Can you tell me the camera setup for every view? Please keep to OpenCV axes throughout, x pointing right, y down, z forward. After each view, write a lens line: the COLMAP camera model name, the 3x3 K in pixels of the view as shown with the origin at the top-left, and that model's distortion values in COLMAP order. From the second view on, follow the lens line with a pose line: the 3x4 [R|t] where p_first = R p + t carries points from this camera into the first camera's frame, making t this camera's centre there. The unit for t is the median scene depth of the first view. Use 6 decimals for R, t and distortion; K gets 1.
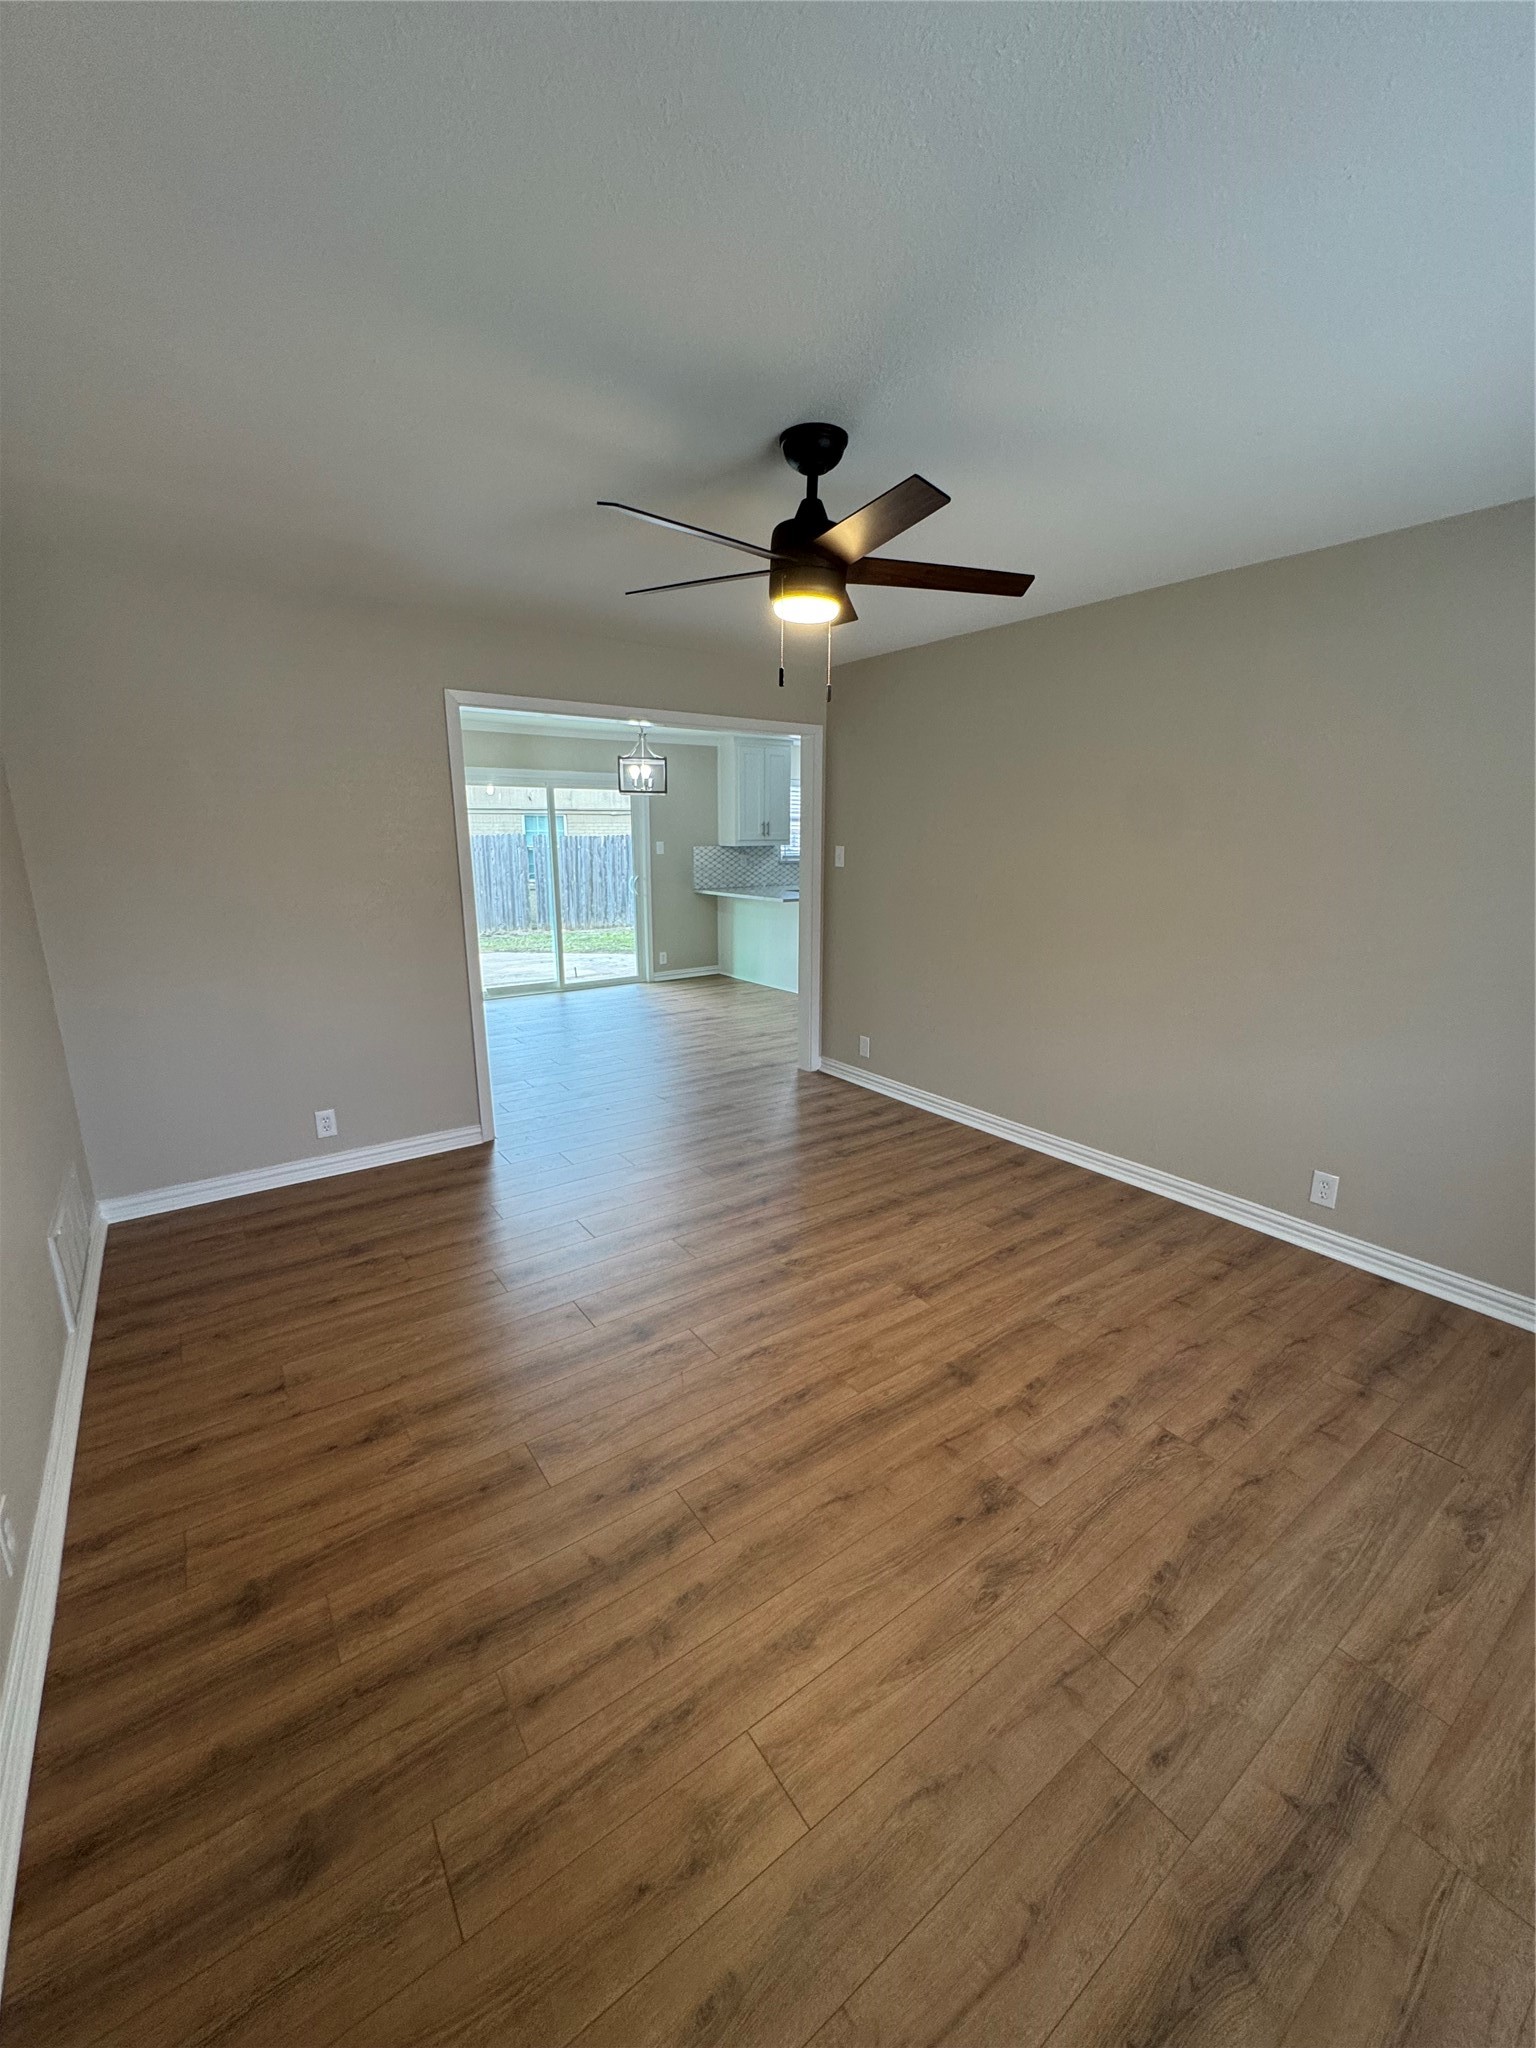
lens RADIAL K [[815.4, 0, 767.0], [0, 815.4, 1021.5], [0, 0, 1]] dist [-0.002231, 0.000081]
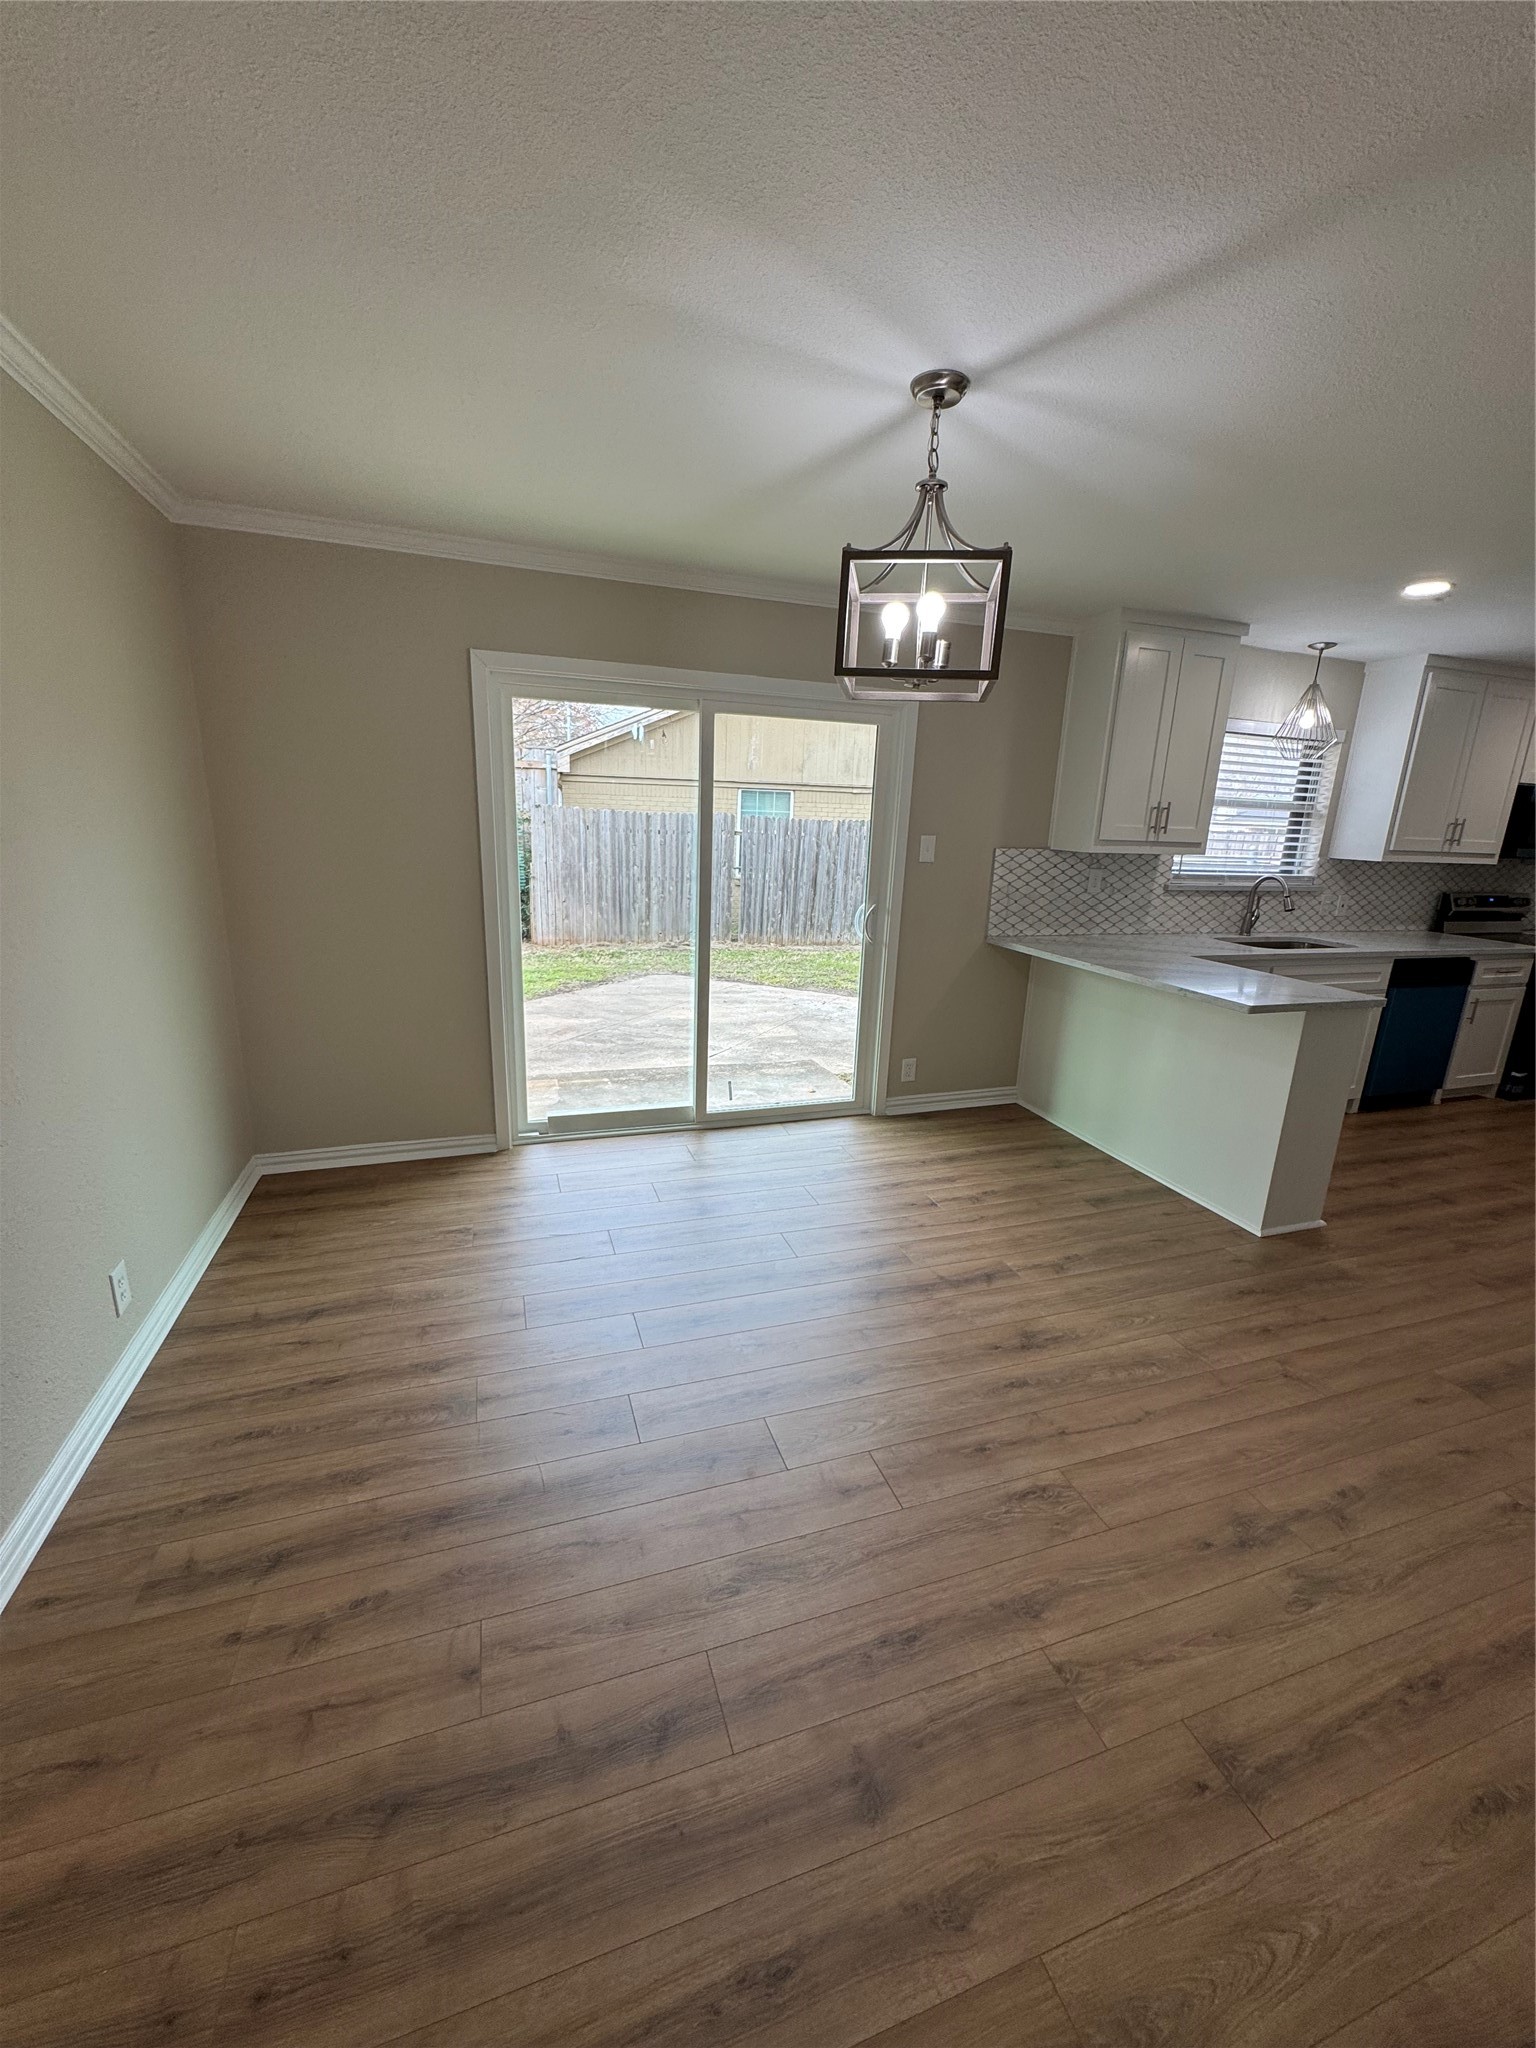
lens RADIAL K [[815.4, 0, 767.0], [0, 815.4, 1021.5], [0, 0, 1]] dist [-0.002231, 0.000081]
pose [[0.956861, 0.106646, -0.270267, -0.078385], [-0.102568, 0.994297, 0.029209, -0.112409], [0.271840, -0.000228, 0.962342, 0.495779]]
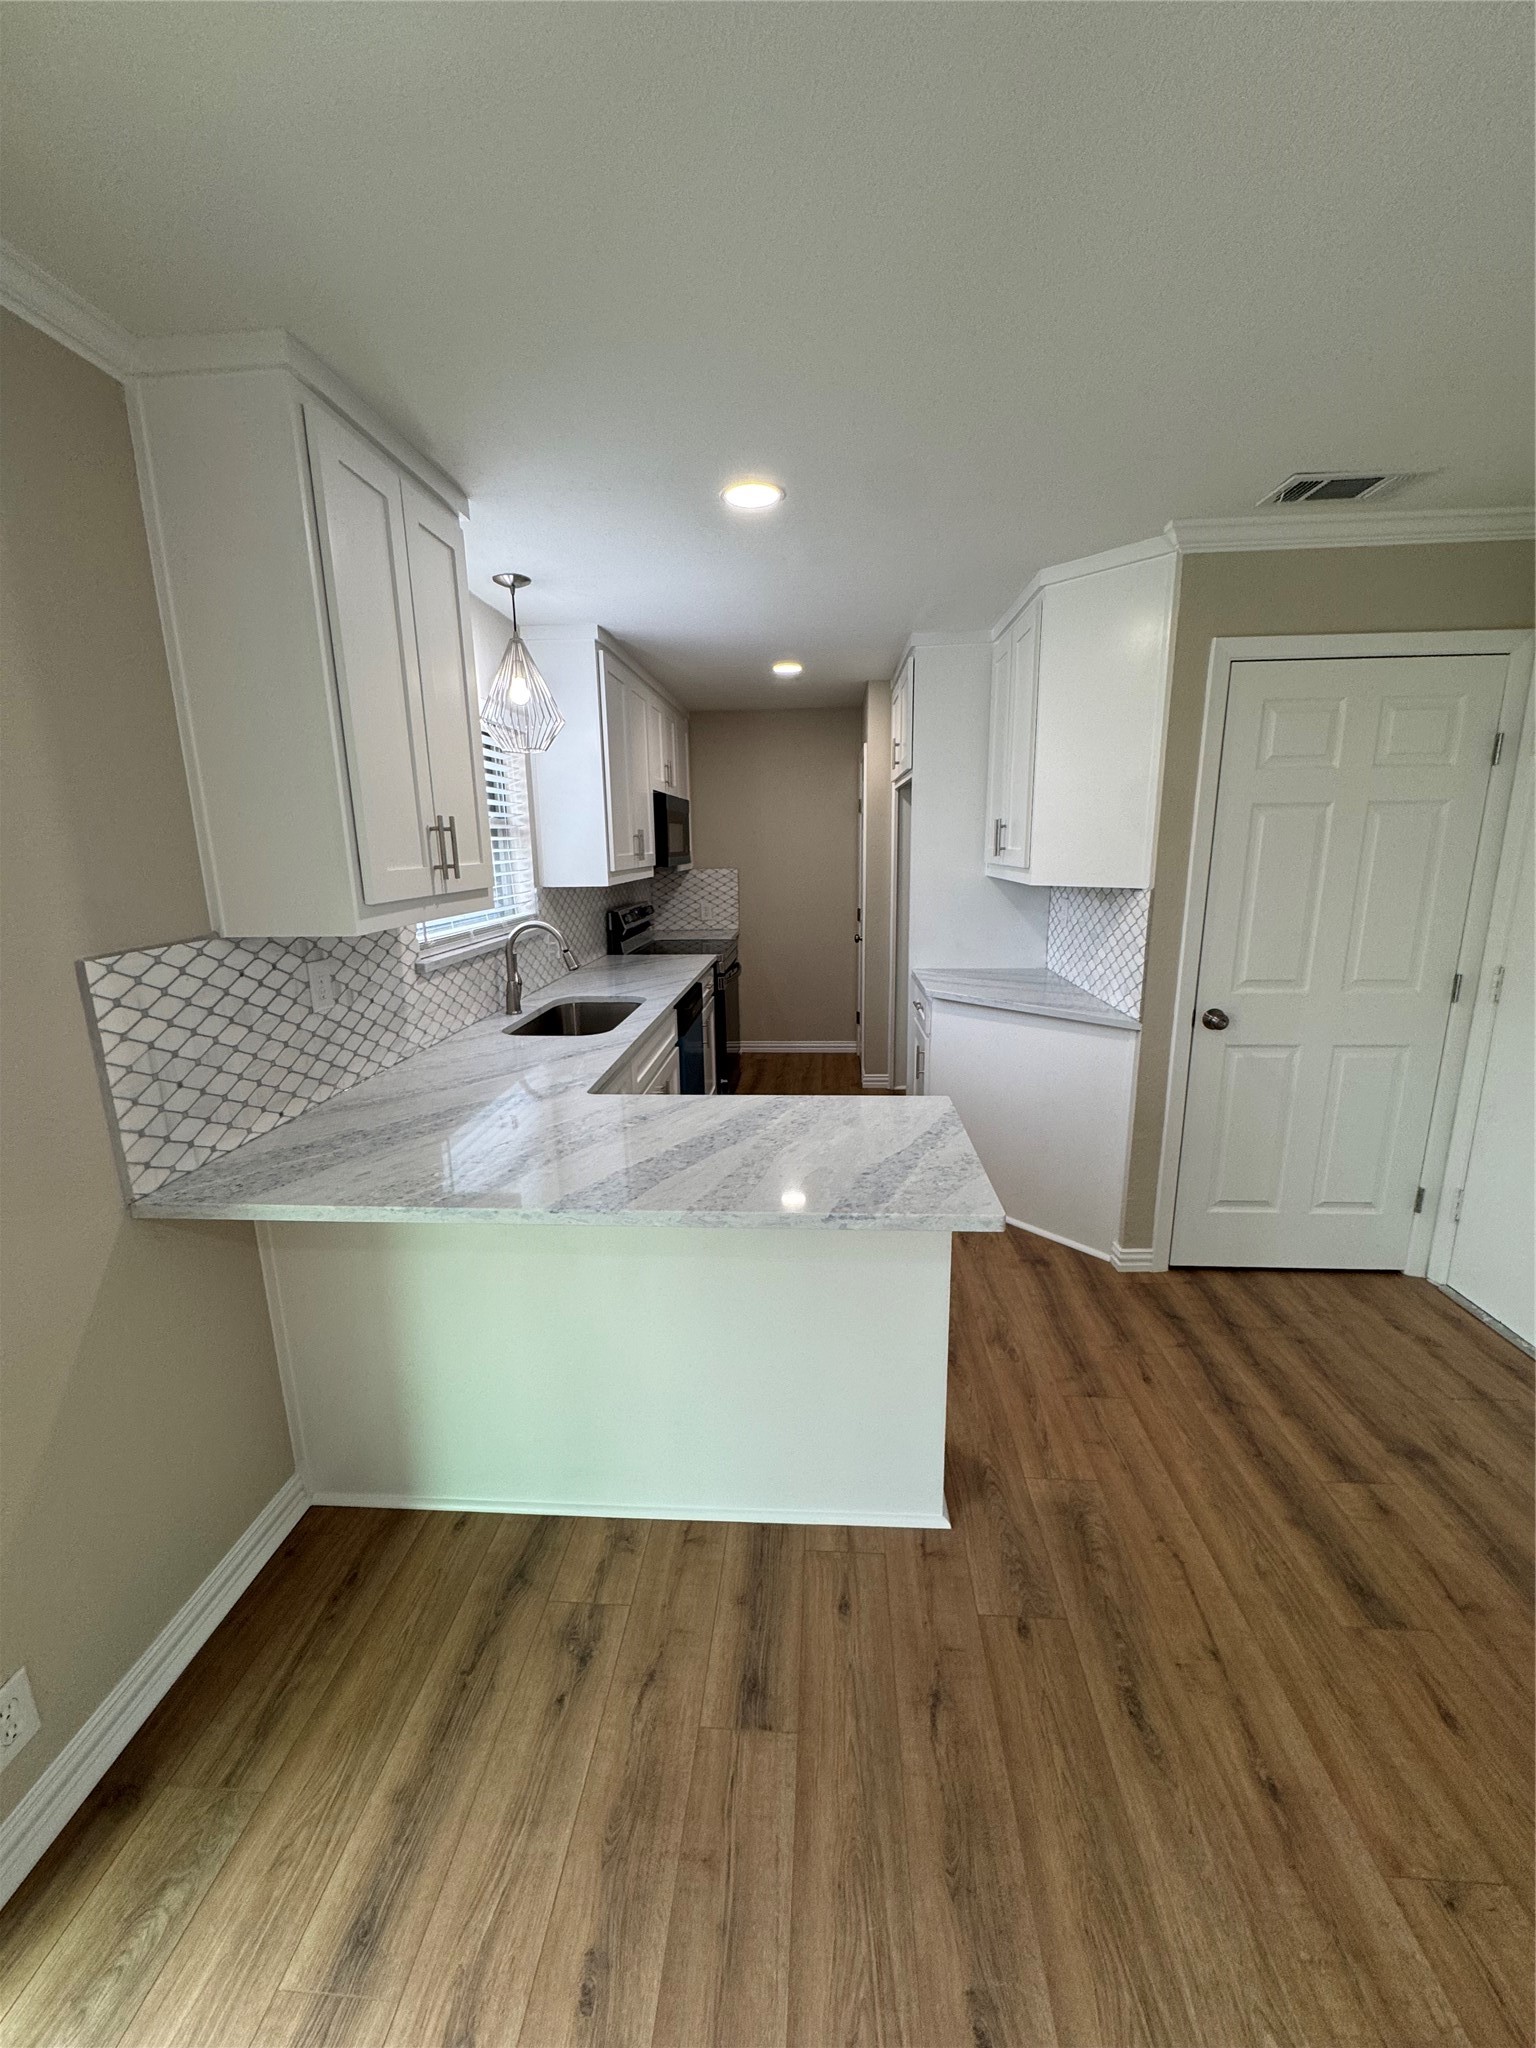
lens RADIAL K [[815.4, 0, 767.0], [0, 815.4, 1021.5], [0, 0, 1]] dist [-0.002231, 0.000081]
pose [[0.639766, -0.177643, 0.747759, -0.126985], [0.192390, 0.978962, 0.067965, -0.187038], [-0.744101, 0.100379, 0.660483, 0.786966]]
